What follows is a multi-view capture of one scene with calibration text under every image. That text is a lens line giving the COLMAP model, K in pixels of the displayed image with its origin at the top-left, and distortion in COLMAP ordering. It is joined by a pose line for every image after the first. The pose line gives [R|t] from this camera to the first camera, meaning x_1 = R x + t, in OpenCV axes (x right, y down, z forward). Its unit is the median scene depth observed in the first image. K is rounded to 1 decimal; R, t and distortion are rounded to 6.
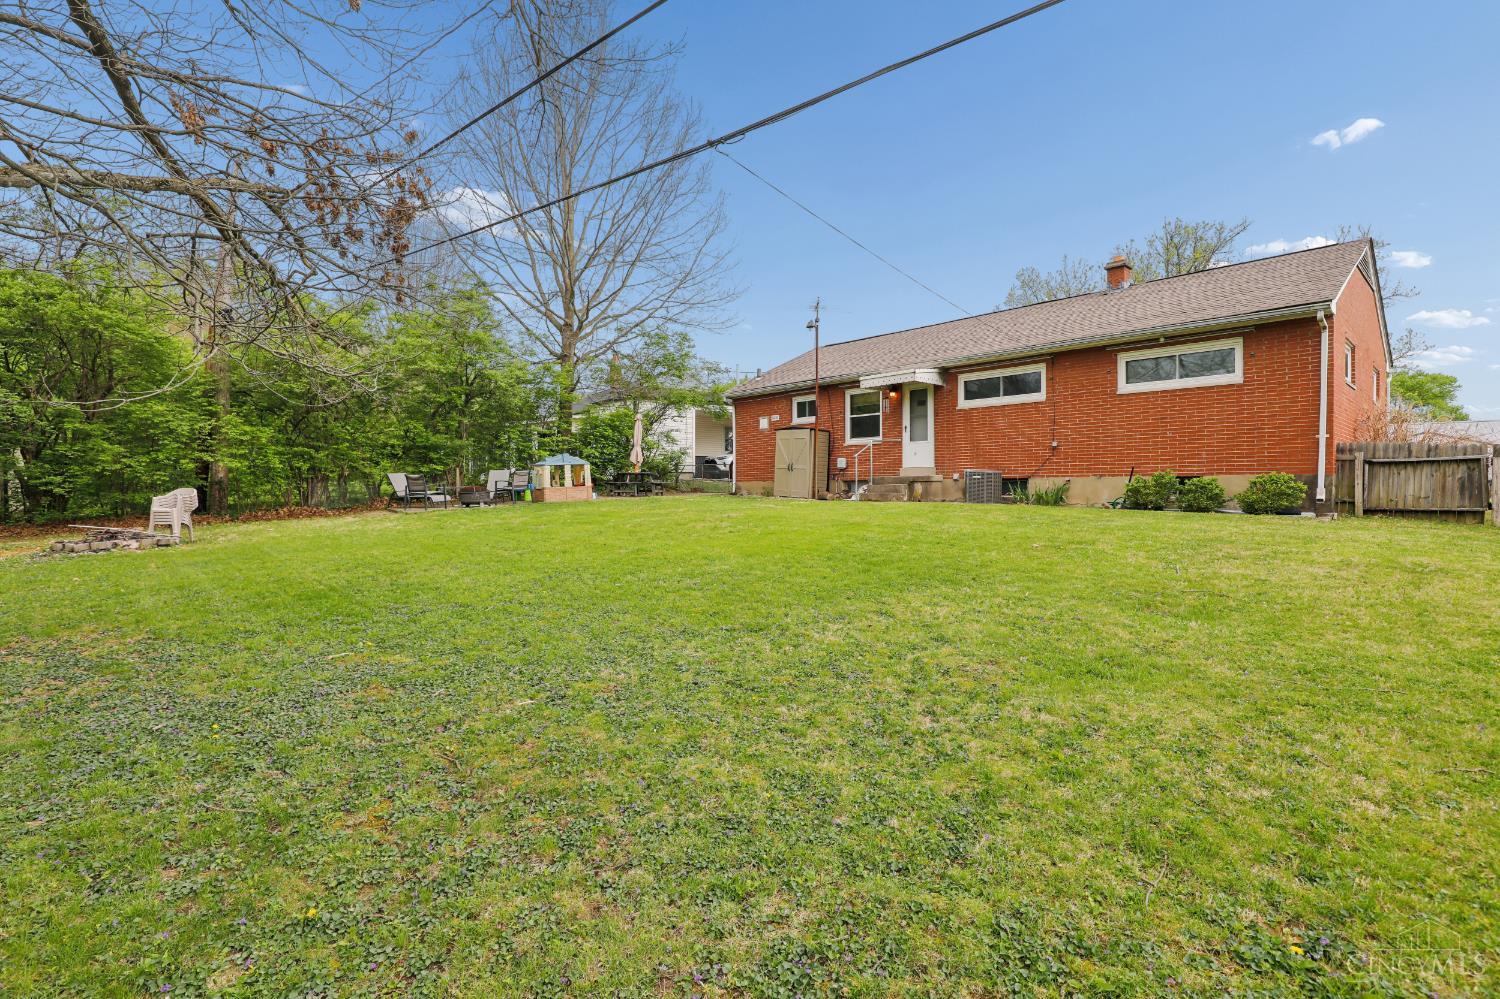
lens RADIAL K [[700.6, 0, 756.6], [0, 700.6, 484.8], [0, 0, 1]] dist [-0.035248, -0.000843]
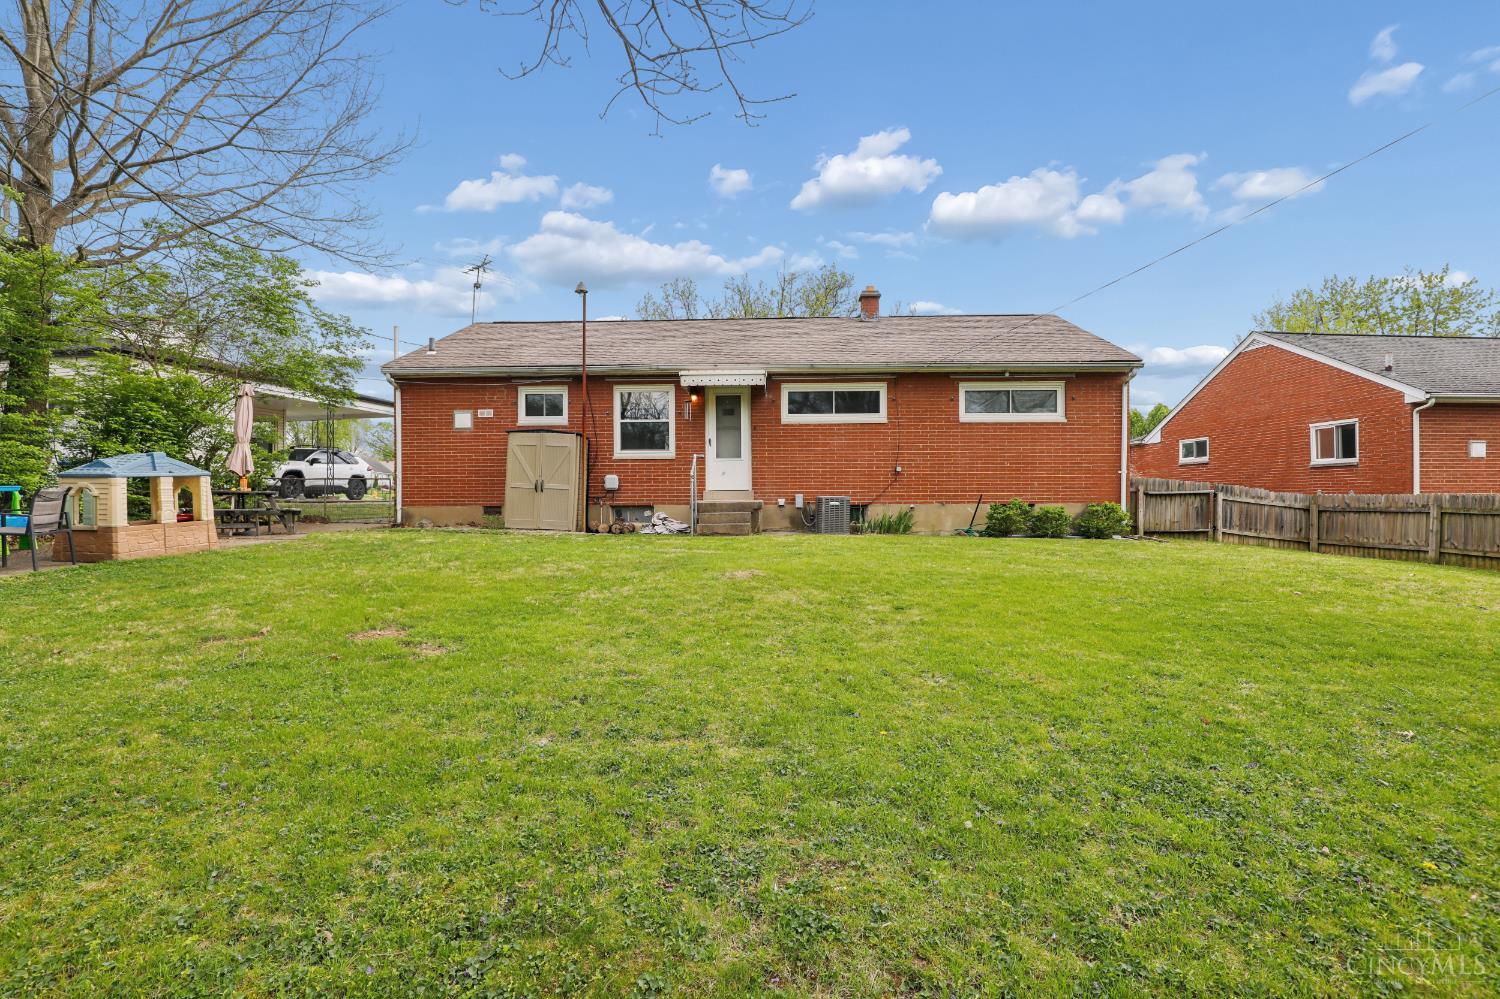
lens RADIAL K [[668.3, 0, 750.0], [0, 668.3, 499.5], [0, 0, 1]] dist [-0.030541, -0.000219]
pose [[0.698145, 0.003308, 0.715949, -0.318253], [-0.001228, 0.999993, -0.003423, -0.011870], [-0.715955, 0.001511, 0.698145, 0.445215]]
